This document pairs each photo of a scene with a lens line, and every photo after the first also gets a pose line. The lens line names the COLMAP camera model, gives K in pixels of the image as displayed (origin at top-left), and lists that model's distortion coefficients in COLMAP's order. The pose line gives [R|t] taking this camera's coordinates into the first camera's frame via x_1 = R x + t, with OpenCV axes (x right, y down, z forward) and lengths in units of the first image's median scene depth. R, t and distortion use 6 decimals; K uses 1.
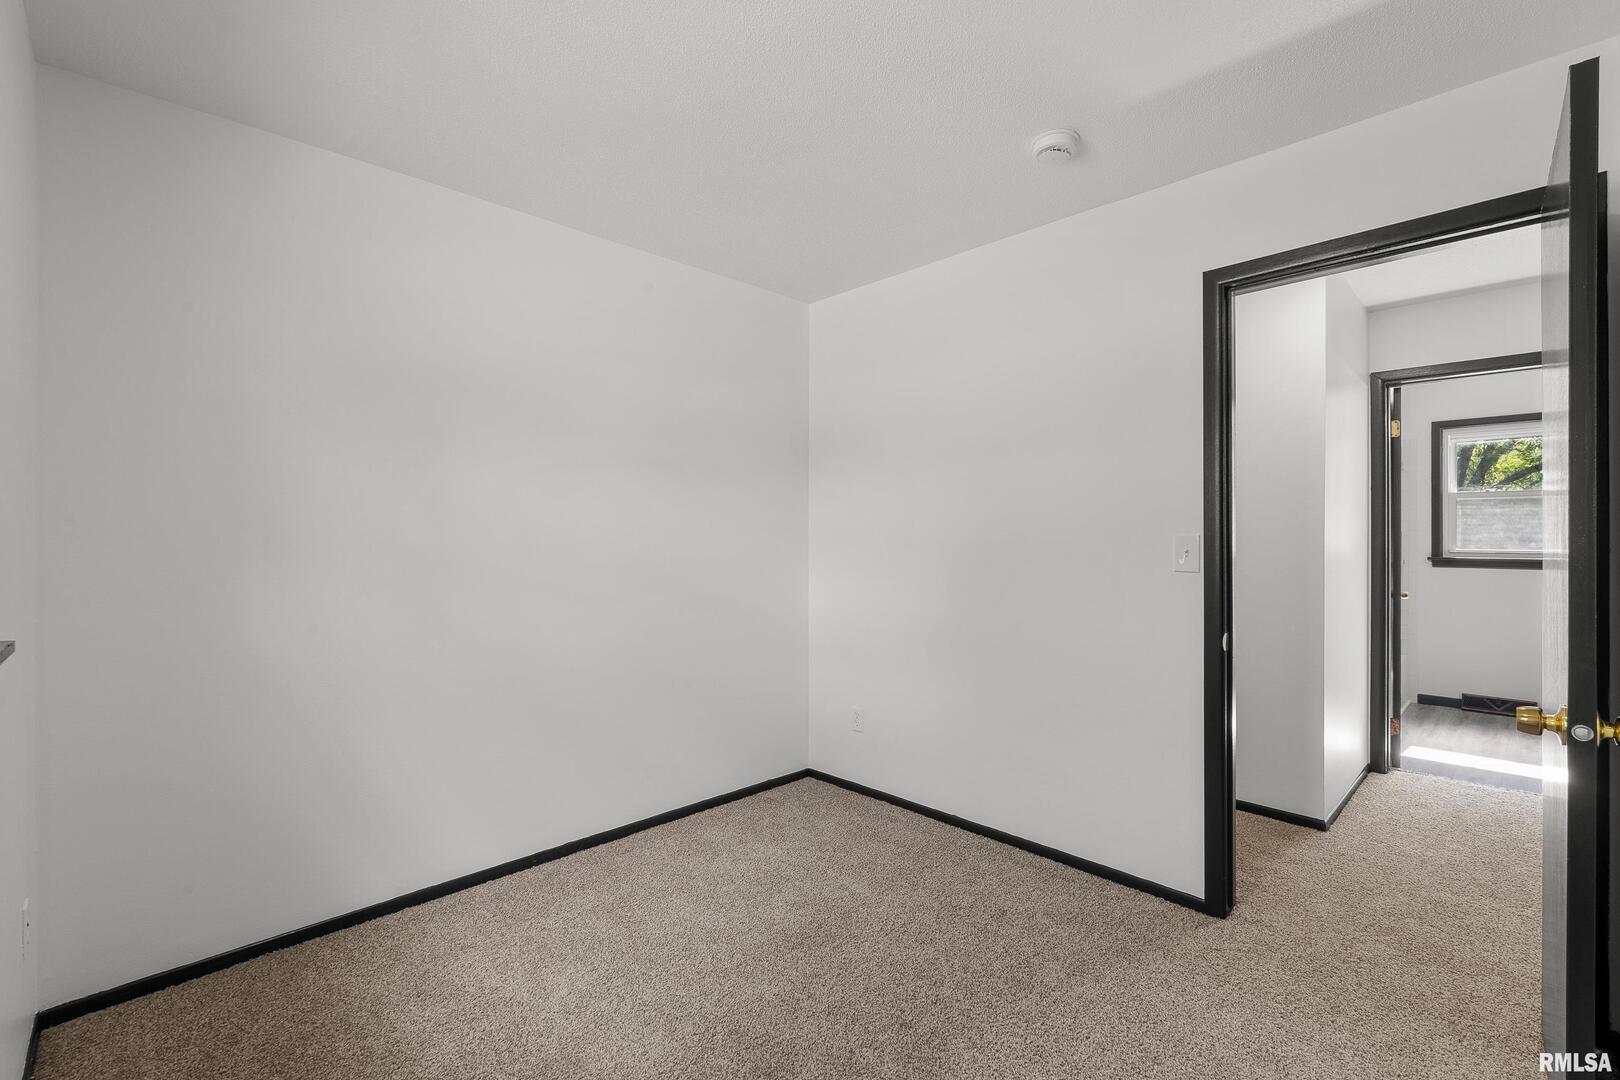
lens RADIAL K [[718.2, 0, 811.7], [0, 718.2, 538.6], [0, 0, 1]] dist [-0.001554, 0.000986]
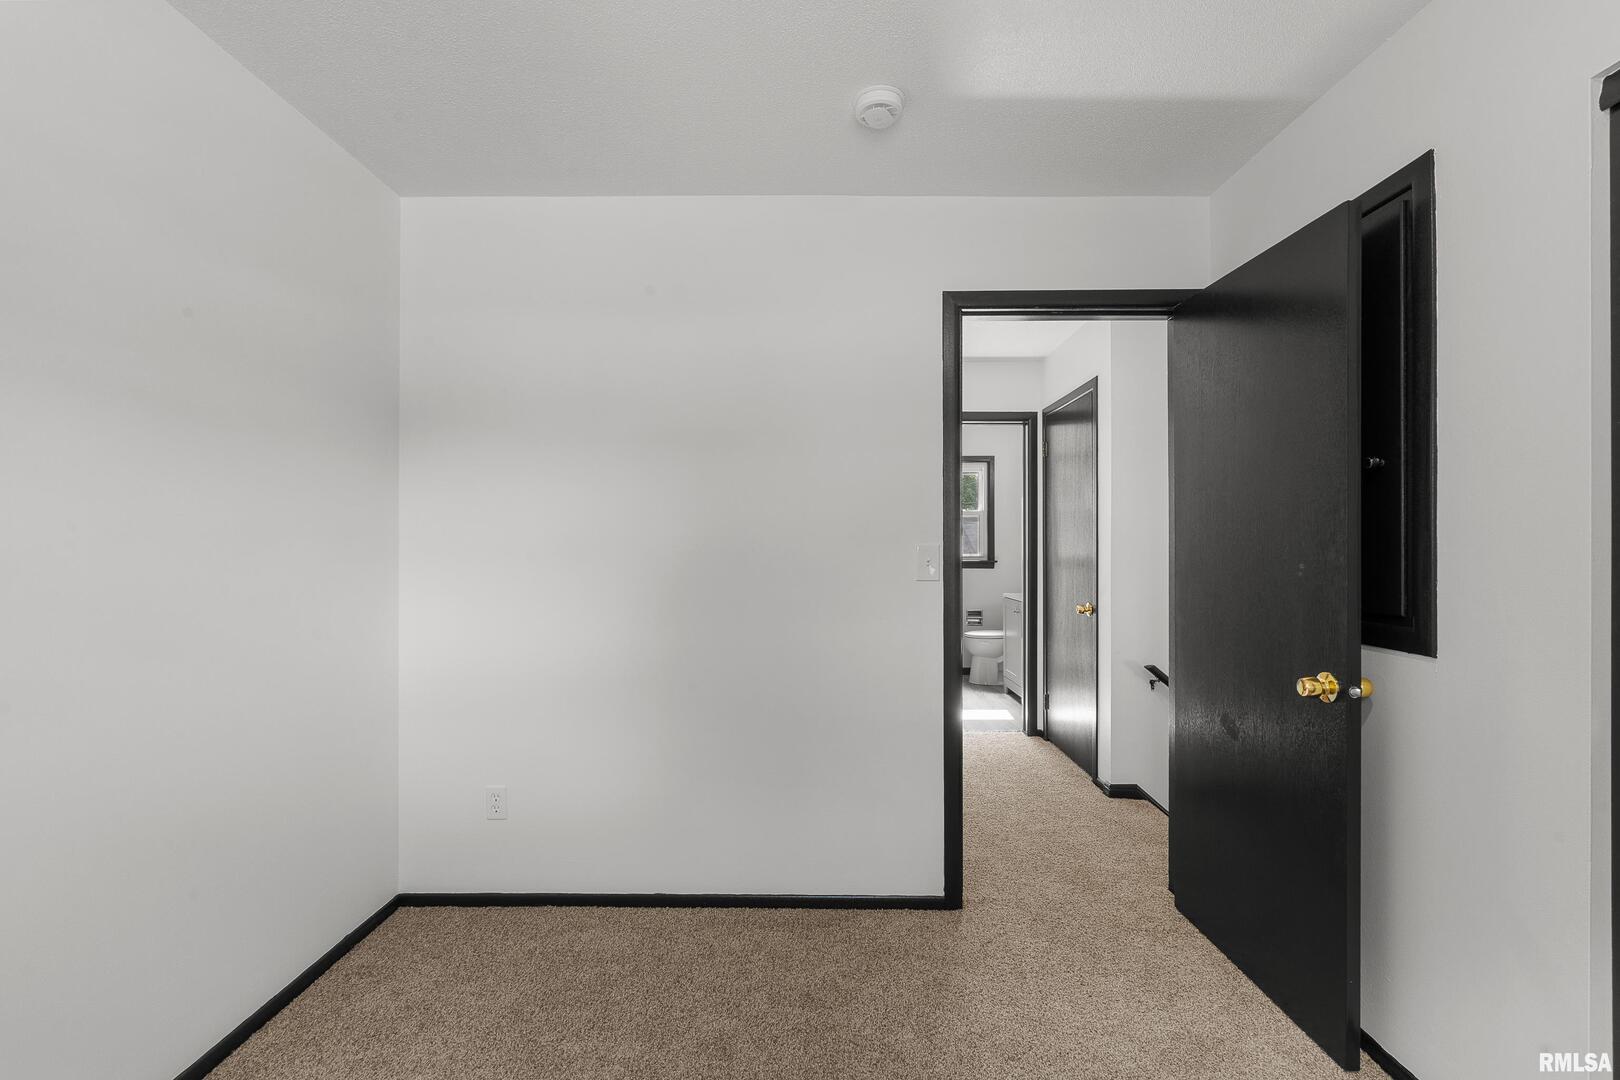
lens RADIAL K [[718.2, 0, 809.8], [0, 718.2, 544.6], [0, 0, 1]] dist [-0.001554, 0.000986]
pose [[0.702778, -0.003095, 0.711403, -0.250903], [0.000939, 0.999994, 0.003423, -0.007898], [-0.711409, -0.001737, 0.702776, 0.313432]]
